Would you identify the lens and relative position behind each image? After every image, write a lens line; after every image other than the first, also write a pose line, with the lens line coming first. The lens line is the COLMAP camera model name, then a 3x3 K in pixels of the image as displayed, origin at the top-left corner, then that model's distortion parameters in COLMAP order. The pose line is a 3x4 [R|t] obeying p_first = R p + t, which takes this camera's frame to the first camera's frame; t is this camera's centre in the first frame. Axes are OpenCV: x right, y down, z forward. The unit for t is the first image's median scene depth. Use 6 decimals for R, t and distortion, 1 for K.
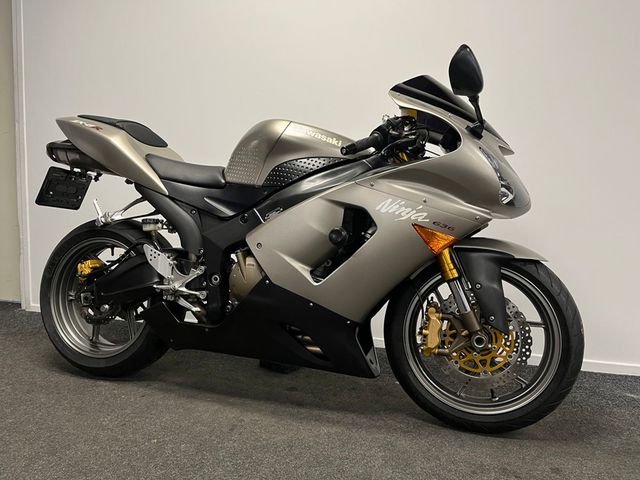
lens RADIAL K [[484.7, 0, 321.1], [0, 484.7, 239.4], [0, 0, 1]] dist [0.054476, -0.060341]
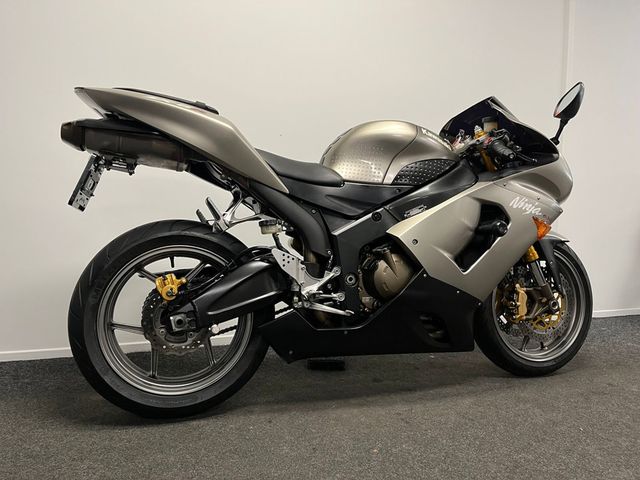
lens RADIAL K [[484.7, 0, 325.5], [0, 484.7, 240.8], [0, 0, 1]] dist [0.054476, -0.060341]
pose [[0.822365, -0.052931, 0.566493, -0.791534], [0.045838, 0.998590, 0.026762, -0.023730], [-0.567111, 0.003959, 0.823632, 0.223414]]
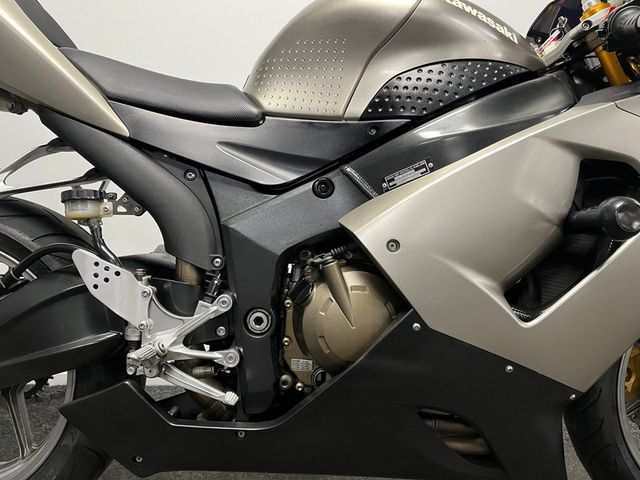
lens RADIAL K [[484.7, 0, 323.5], [0, 484.7, 237.1], [0, 0, 1]] dist [0.054476, -0.060341]
pose [[0.951125, -0.027891, 0.307543, -0.291798], [0.022959, 0.999543, 0.019643, -0.004533], [-0.307950, -0.011622, 0.951331, 0.539259]]
